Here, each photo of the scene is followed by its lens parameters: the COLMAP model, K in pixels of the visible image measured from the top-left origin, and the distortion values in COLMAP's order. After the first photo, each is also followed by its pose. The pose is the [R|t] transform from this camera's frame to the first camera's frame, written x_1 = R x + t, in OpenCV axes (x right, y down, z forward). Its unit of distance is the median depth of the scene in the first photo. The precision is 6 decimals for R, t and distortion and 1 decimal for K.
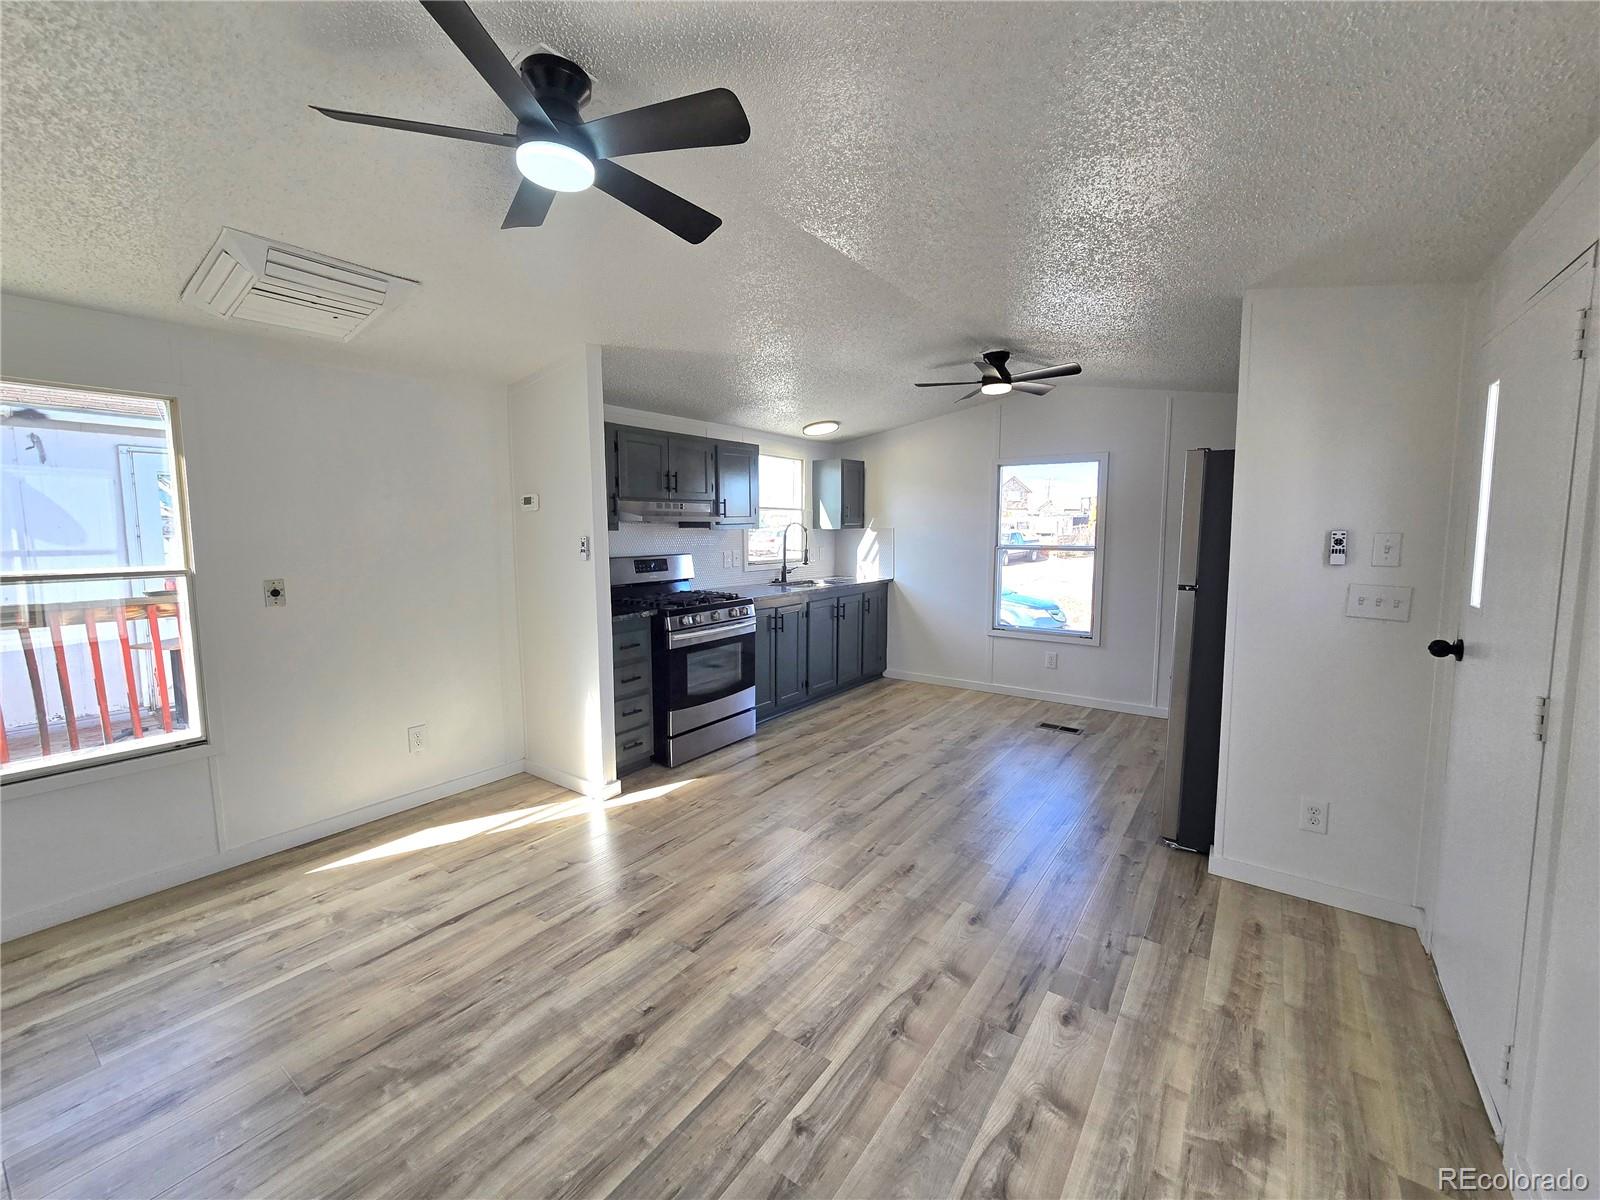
lens RADIAL K [[662.4, 0, 800.2], [0, 662.4, 592.0], [0, 0, 1]] dist [-0.000392, -0.000120]
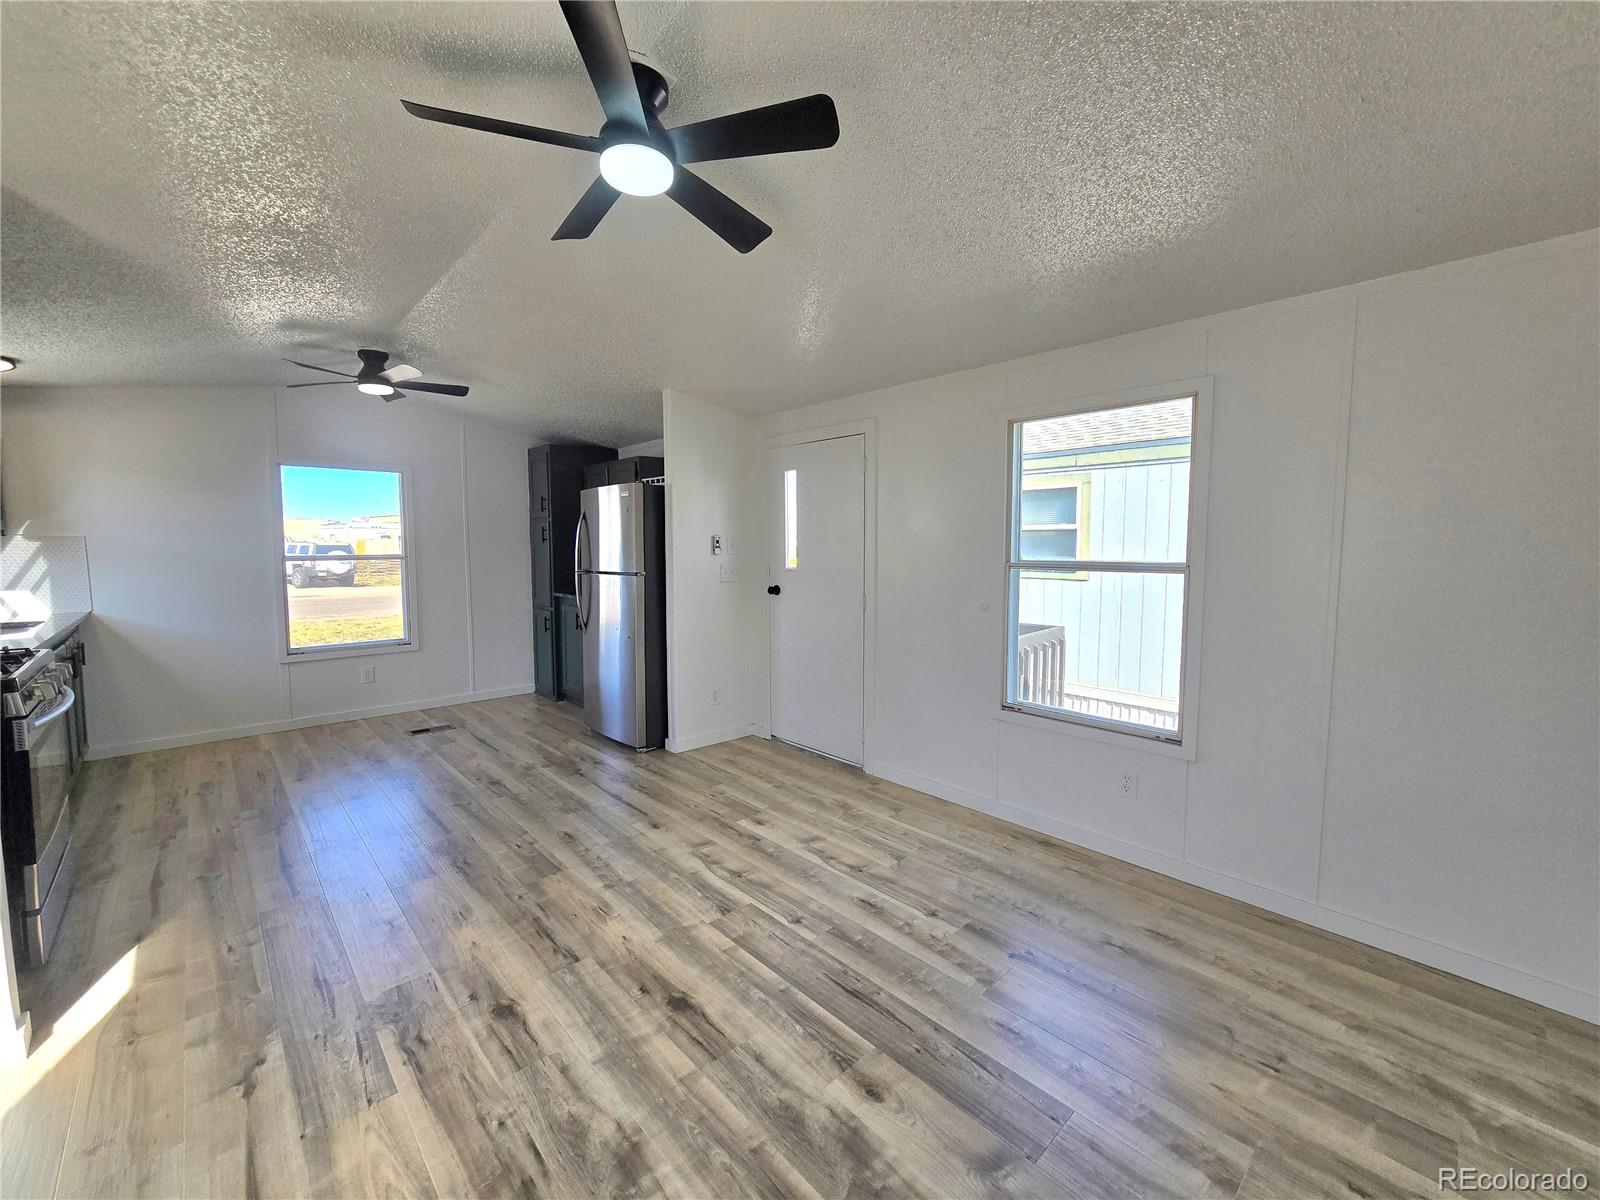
lens RADIAL K [[662.4, 0, 800.2], [0, 662.4, 592.0], [0, 0, 1]] dist [-0.000392, -0.000120]
pose [[0.192052, -0.071140, 0.978803, -0.523799], [0.097325, 0.993833, 0.053136, -0.007018], [-0.976547, 0.085057, 0.197791, 0.230583]]
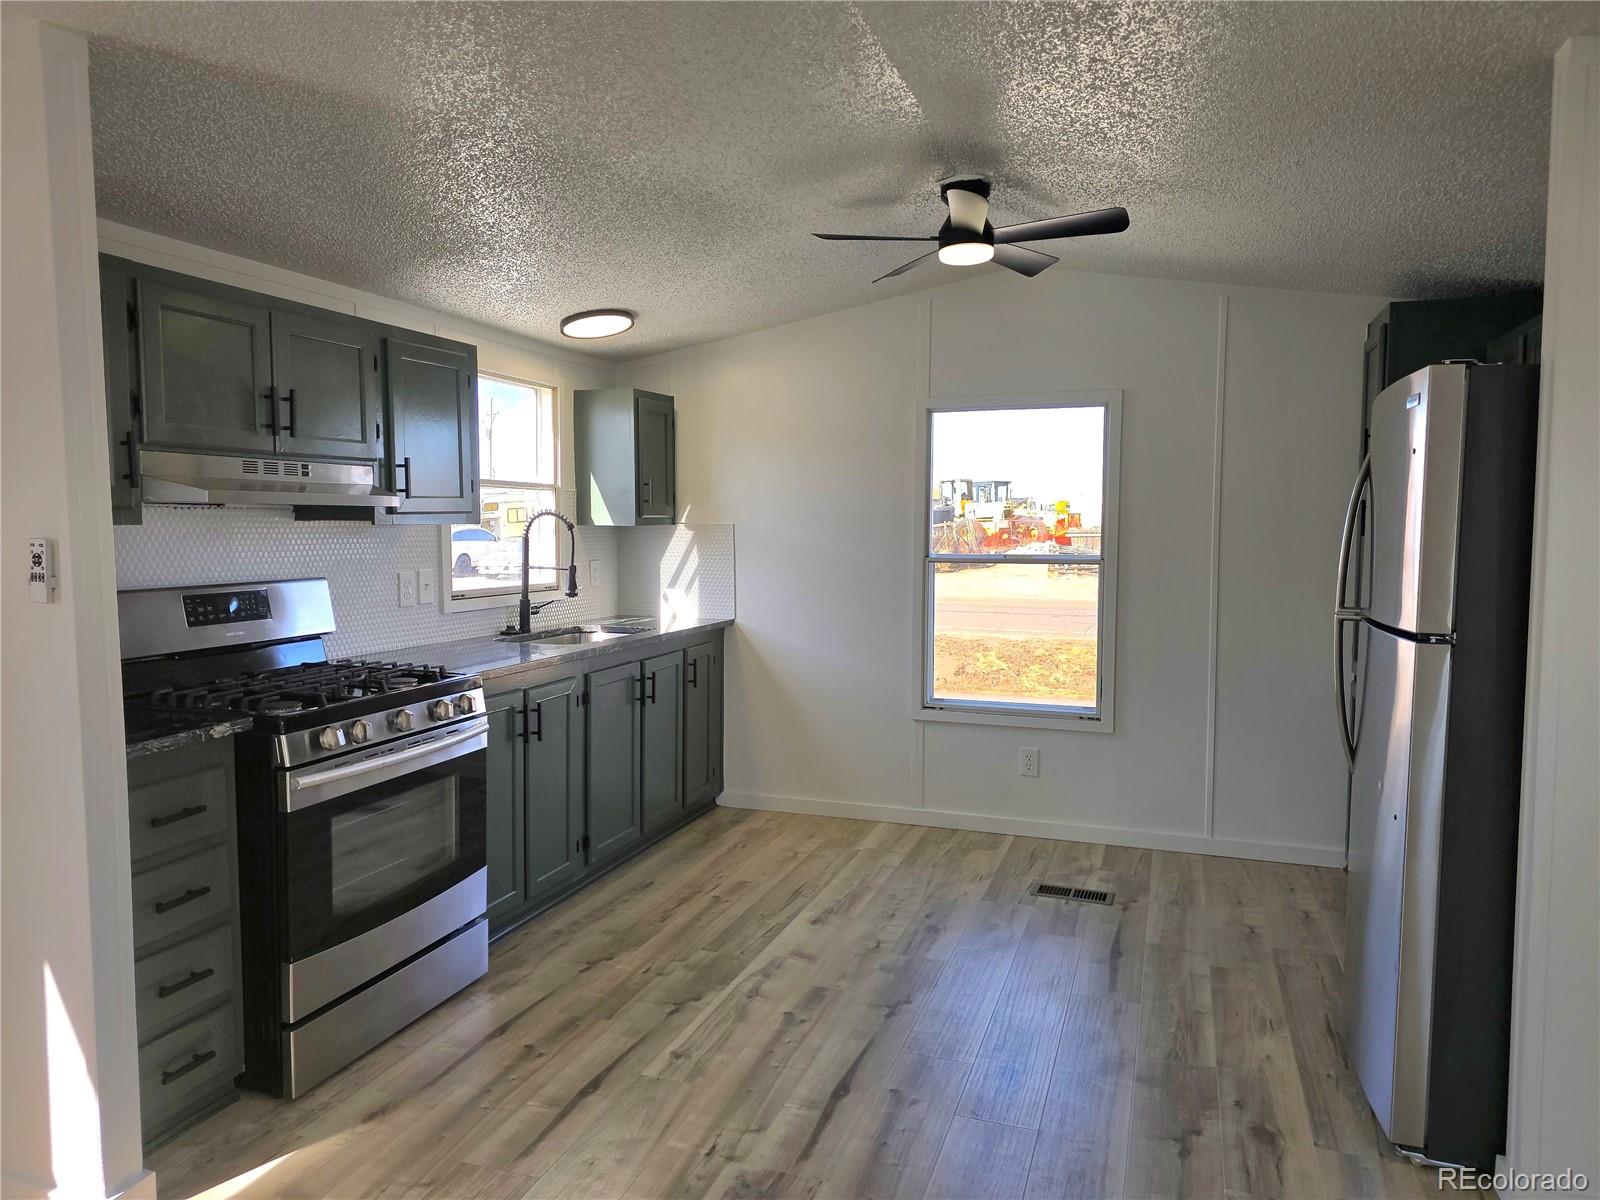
lens RADIAL K [[1067.7, 0, 800.0], [0, 1067.7, 600.0], [0, 0, 1]] dist [0.047148, -0.044652]
pose [[0.959278, -0.017078, 0.281948, -0.068039], [0.025069, 0.999379, -0.024758, -0.018179], [-0.281350, 0.030818, 0.959110, 0.230509]]
